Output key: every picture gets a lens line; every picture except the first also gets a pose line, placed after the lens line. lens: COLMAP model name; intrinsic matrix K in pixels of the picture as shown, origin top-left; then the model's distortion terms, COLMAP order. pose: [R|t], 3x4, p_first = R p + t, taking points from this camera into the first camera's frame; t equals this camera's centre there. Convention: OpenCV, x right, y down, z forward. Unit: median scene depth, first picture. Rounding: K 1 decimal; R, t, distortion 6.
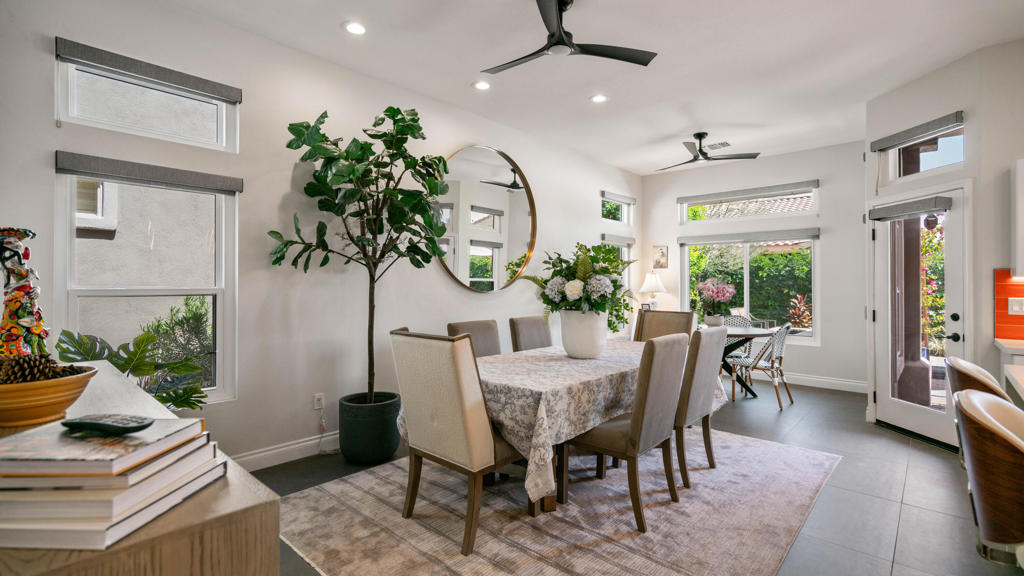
lens RADIAL K [[469.8, 0, 513.6], [0, 469.8, 283.3], [0, 0, 1]] dist [-0.003214, 0.005673]
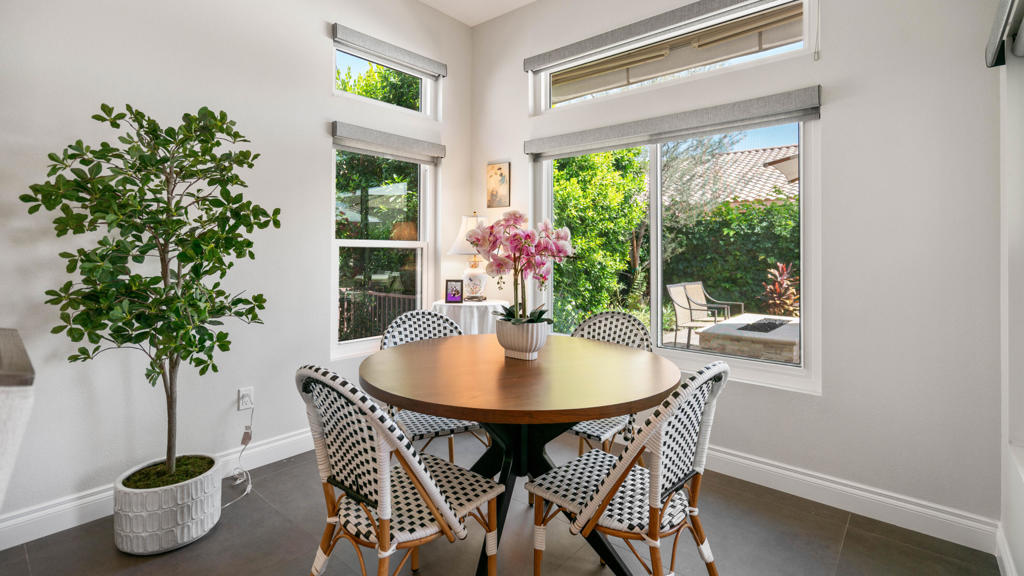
lens RADIAL K [[469.8, 0, 516.7], [0, 469.8, 251.9], [0, 0, 1]] dist [-0.003214, 0.005673]
pose [[0.999707, 0.007445, 0.023025, 0.324509], [-0.007535, 0.999964, 0.003832, 0.013799], [-0.022995, -0.004004, 0.999728, 0.510221]]
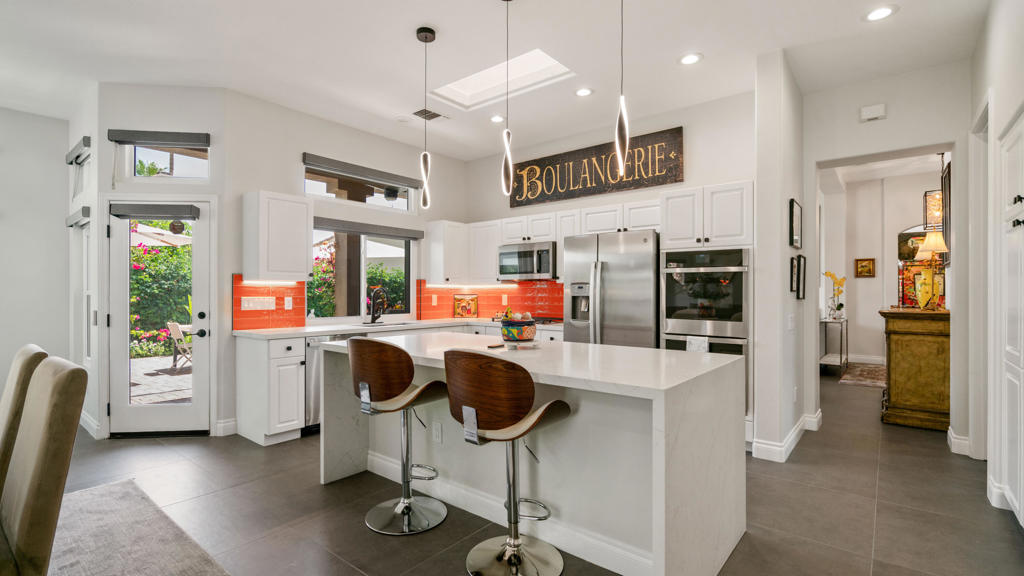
lens RADIAL K [[469.8, 0, 510.0], [0, 469.8, 291.6], [0, 0, 1]] dist [-0.003214, 0.005673]
pose [[-0.050430, 0.001367, 0.998727, -0.111159], [-0.003158, 0.999994, -0.001528, 0.007583], [-0.998723, -0.003231, -0.050425, 0.163374]]
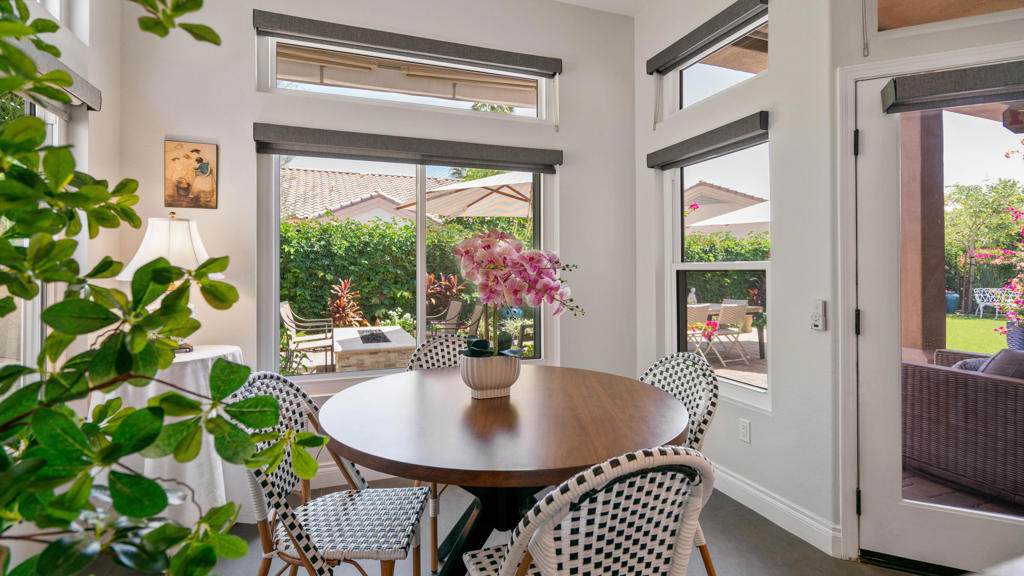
lens RADIAL K [[469.8, 0, 494.7], [0, 469.8, 268.6], [0, 0, 1]] dist [-0.003214, 0.005673]
pose [[0.474040, -0.000712, 0.880503, 0.123983], [-0.000768, 0.999999, 0.001223, 0.010562], [-0.880503, -0.001256, 0.474039, 0.664547]]
